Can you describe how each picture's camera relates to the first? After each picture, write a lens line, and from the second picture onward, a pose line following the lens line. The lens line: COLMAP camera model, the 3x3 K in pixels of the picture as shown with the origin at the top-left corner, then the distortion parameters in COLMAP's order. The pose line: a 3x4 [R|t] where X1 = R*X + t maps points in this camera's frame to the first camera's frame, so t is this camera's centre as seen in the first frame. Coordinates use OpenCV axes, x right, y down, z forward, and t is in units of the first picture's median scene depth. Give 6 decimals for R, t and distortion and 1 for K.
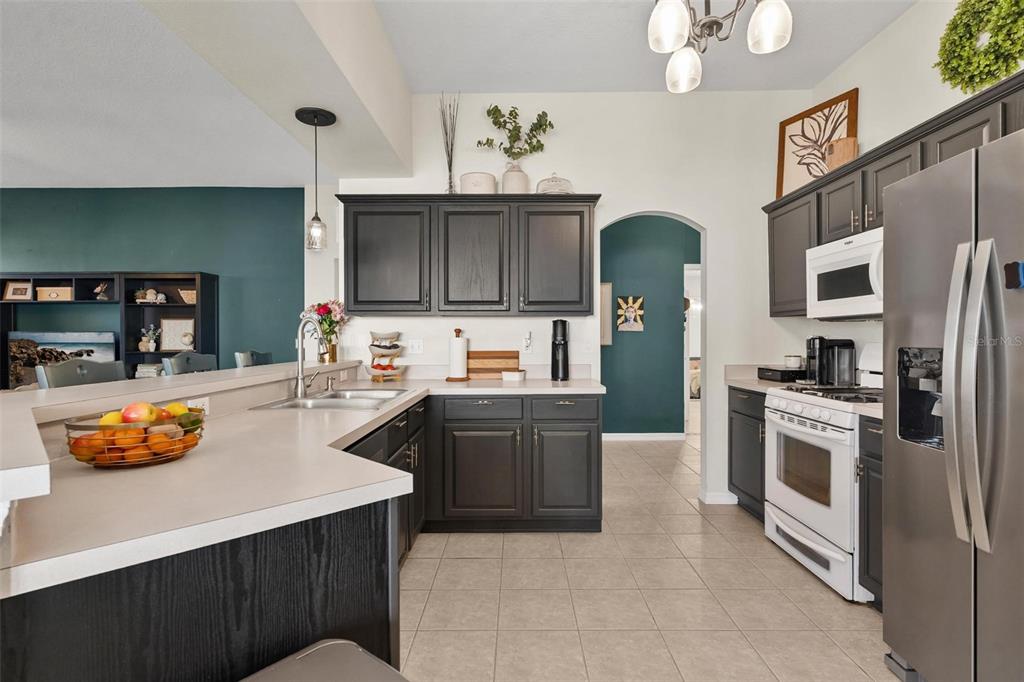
lens RADIAL K [[504.1, 0, 507.6], [0, 504.1, 339.9], [0, 0, 1]] dist [0.007979, -0.001812]
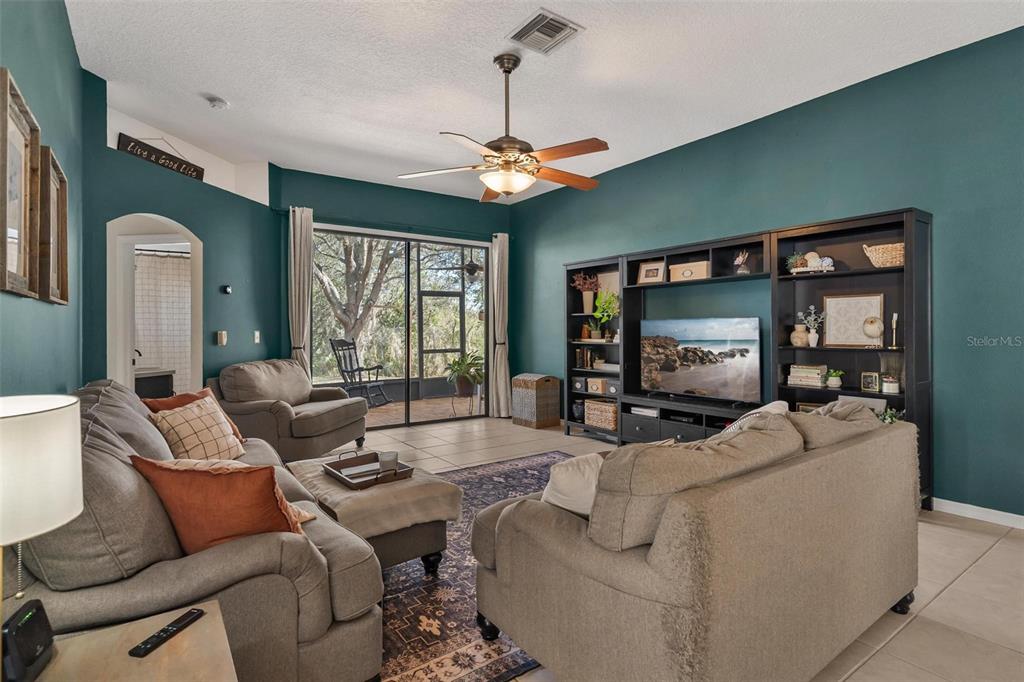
lens RADIAL K [[504.1, 0, 511.5], [0, 504.1, 321.8], [0, 0, 1]] dist [0.007979, -0.001812]
pose [[0.592063, -0.014530, -0.805760, -0.648085], [0.003120, 0.999871, -0.015737, -0.000772], [0.805885, 0.006804, 0.592032, 0.473019]]
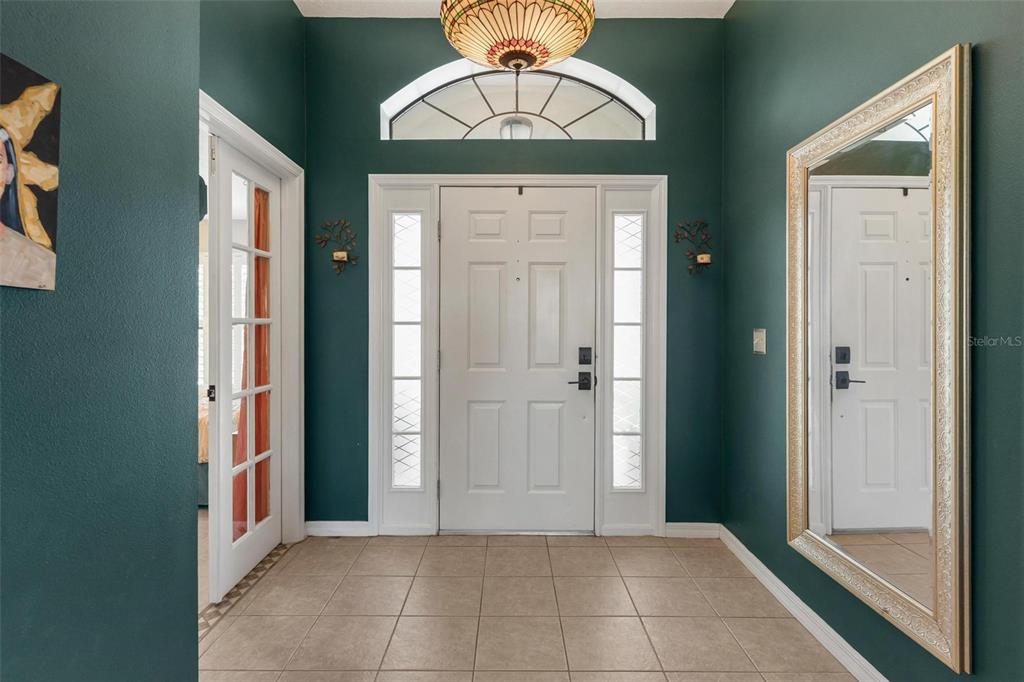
lens RADIAL K [[504.1, 0, 513.6], [0, 504.1, 330.4], [0, 0, 1]] dist [0.007979, -0.001812]
pose [[-0.018787, -0.000802, 0.999823, 0.155672], [0.001968, 0.999998, 0.000840, -0.006427], [-0.999822, 0.001983, -0.018785, 1.367949]]
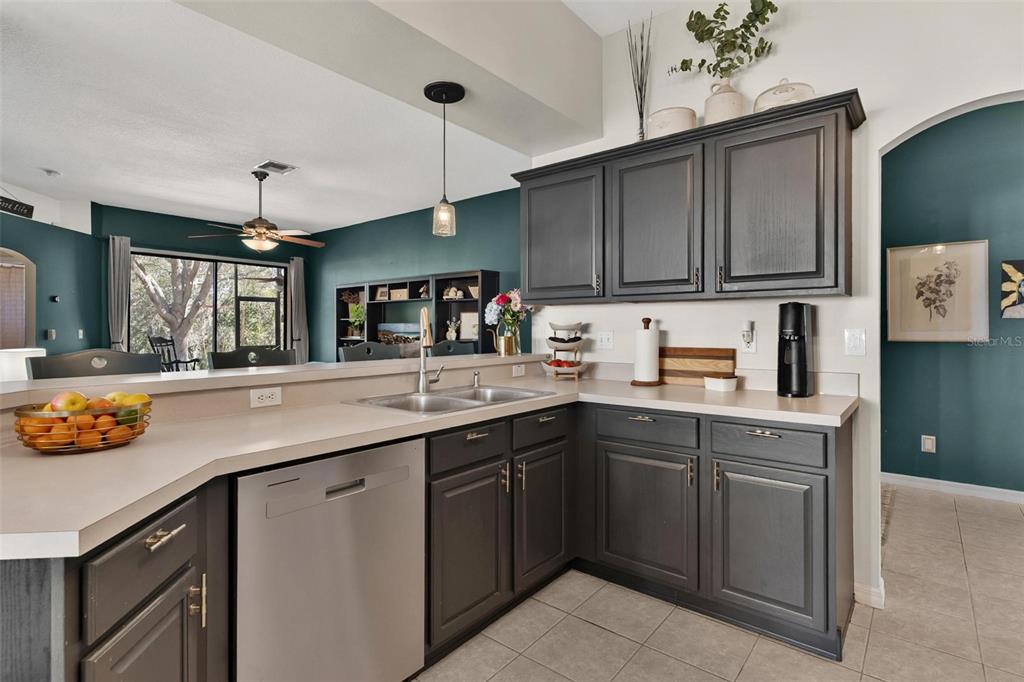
lens RADIAL K [[504.1, 0, 514.5], [0, 504.1, 327.8], [0, 0, 1]] dist [0.007979, -0.001812]
pose [[0.783842, 0.000266, -0.620960, 0.221668], [-0.003757, 0.999984, -0.004313, -0.002972], [0.620948, 0.005713, 0.783831, 0.262313]]
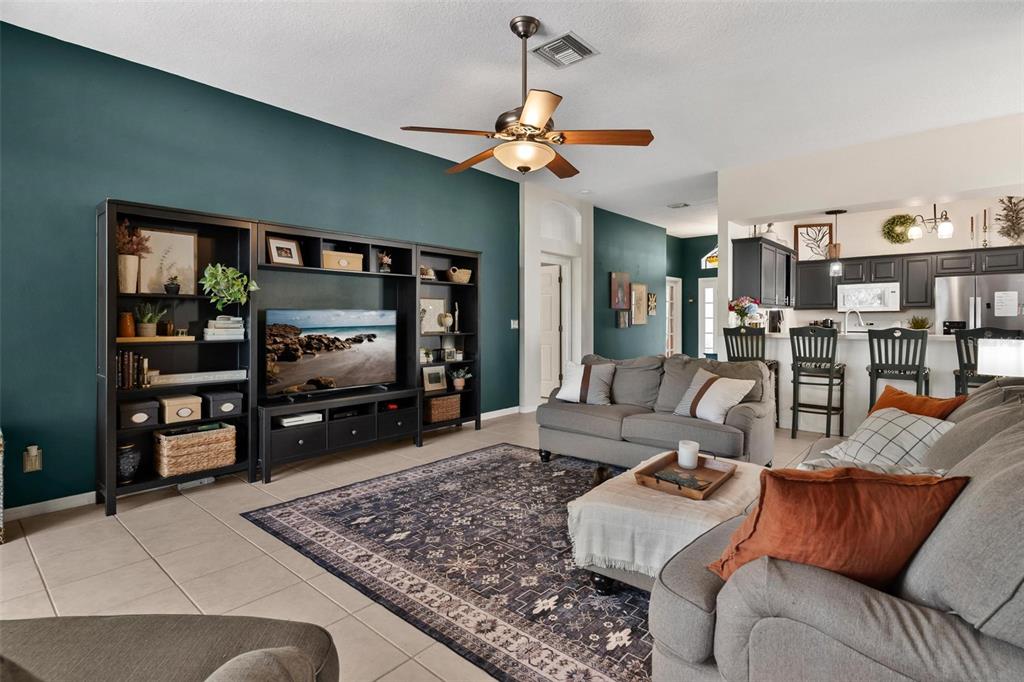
lens RADIAL K [[504.1, 0, 505.7], [0, 504.1, 322.5], [0, 0, 1]] dist [0.007979, -0.001812]
pose [[0.658842, -0.002429, 0.752278, -2.029835], [0.004706, 0.999989, -0.000893, 0.004140], [-0.752267, 0.004128, 0.658846, 0.479208]]
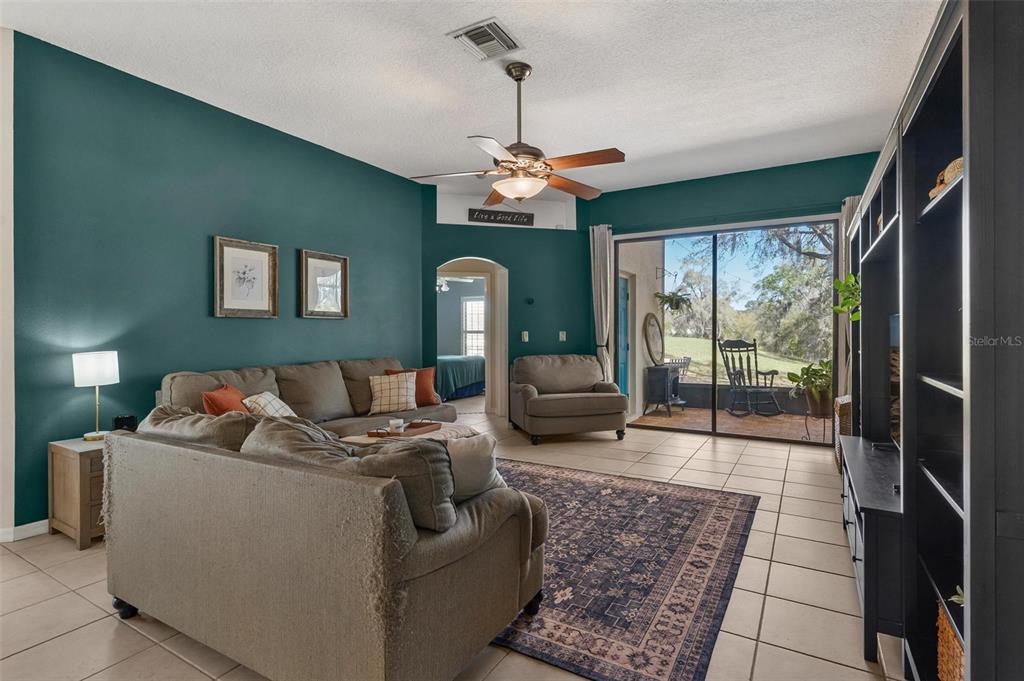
lens RADIAL K [[504.1, 0, 513.7], [0, 504.1, 332.3], [0, 0, 1]] dist [0.007979, -0.001812]
pose [[-0.496430, 0.005615, -0.868058, -0.566550], [0.000819, 0.999982, 0.005999, -0.007415], [0.868076, 0.002267, -0.496426, 1.457640]]
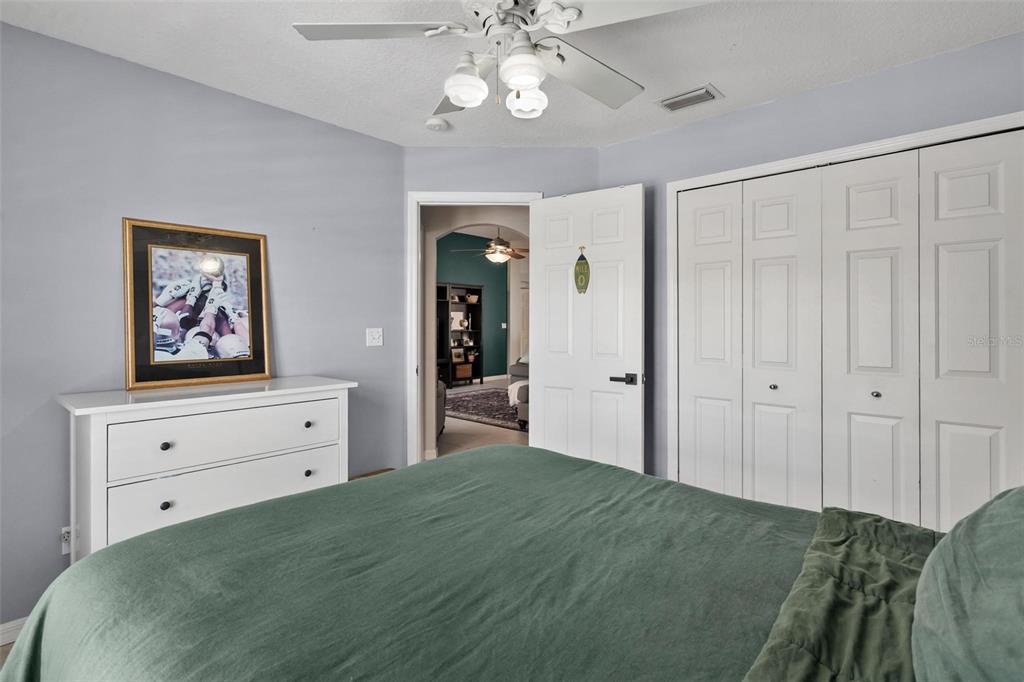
lens RADIAL K [[504.1, 0, 510.5], [0, 504.1, 331.9], [0, 0, 1]] dist [0.007979, -0.001812]
pose [[0.670455, -0.010224, 0.741879, -2.858644], [0.001952, 0.999926, 0.012016, 0.008845], [-0.741947, -0.006608, 0.670426, -0.397030]]
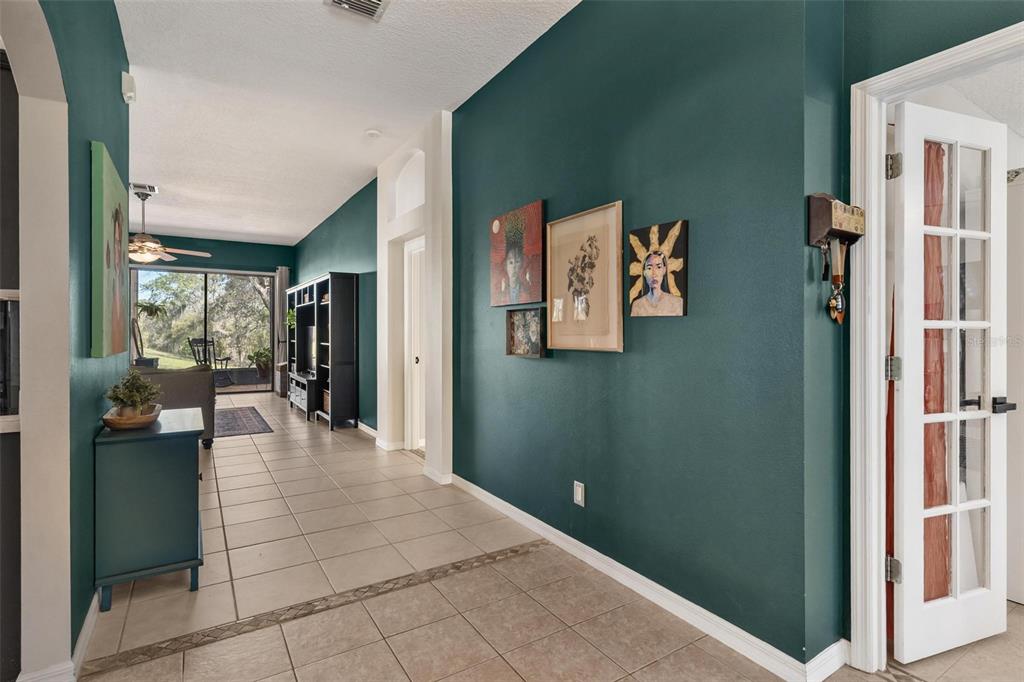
lens RADIAL K [[504.1, 0, 510.0], [0, 504.1, 330.6], [0, 0, 1]] dist [0.007979, -0.001812]
pose [[0.540390, -0.000124, -0.841415, 0.812475], [-0.004766, 0.999983, -0.003209, -0.008258], [0.841401, 0.005744, 0.540380, 1.128811]]
